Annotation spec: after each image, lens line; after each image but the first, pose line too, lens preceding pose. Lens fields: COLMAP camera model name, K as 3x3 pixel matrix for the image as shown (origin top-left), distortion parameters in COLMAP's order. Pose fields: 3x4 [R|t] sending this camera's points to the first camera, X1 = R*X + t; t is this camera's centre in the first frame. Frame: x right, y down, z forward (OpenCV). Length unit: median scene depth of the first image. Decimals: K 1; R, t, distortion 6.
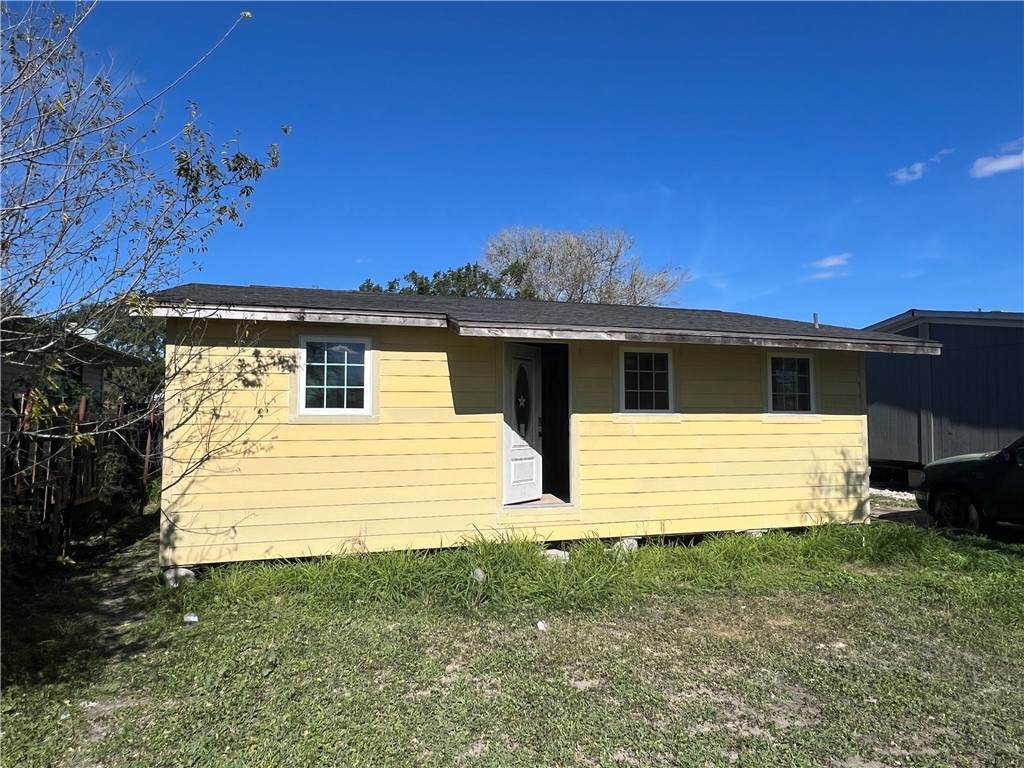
lens RADIAL K [[666.2, 0, 512.0], [0, 666.2, 384.0], [0, 0, 1]] dist [-0.001400, -0.001668]
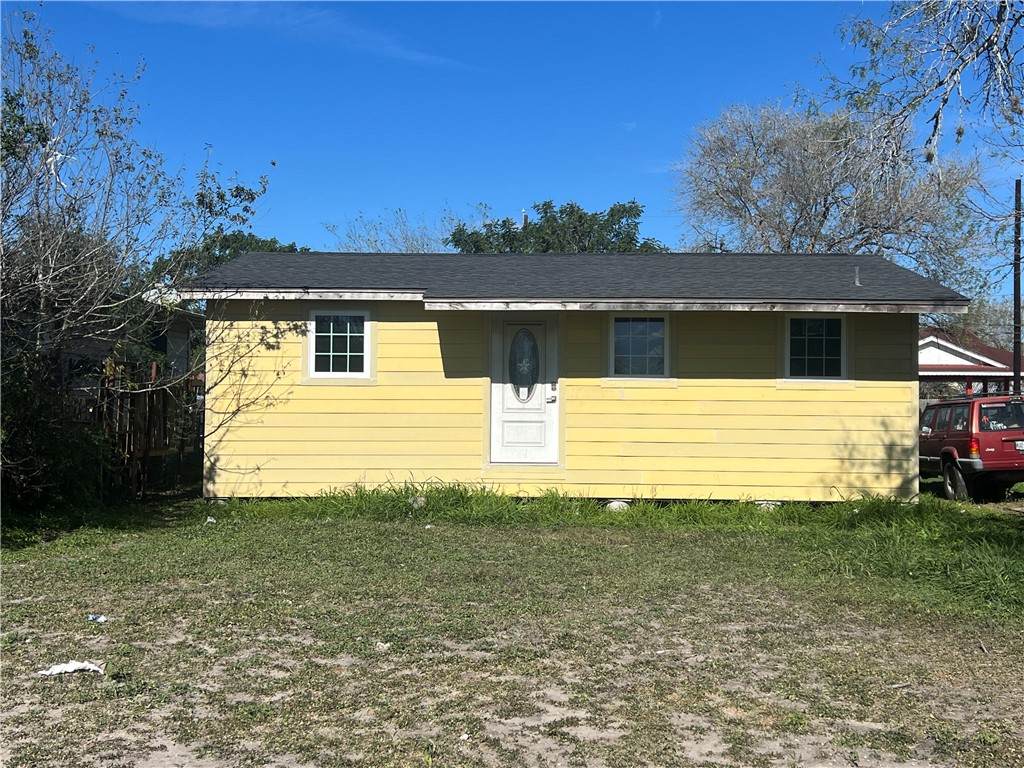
lens RADIAL K [[1212.4, 0, 512.0], [0, 1212.4, 384.0], [0, 0, 1]] dist [0.142401, -0.336043]
pose [[0.948085, 0.003538, -0.317998, 0.684183], [0.008023, 0.999354, 0.035039, -0.014488], [0.317916, -0.035771, 0.947444, -0.901960]]
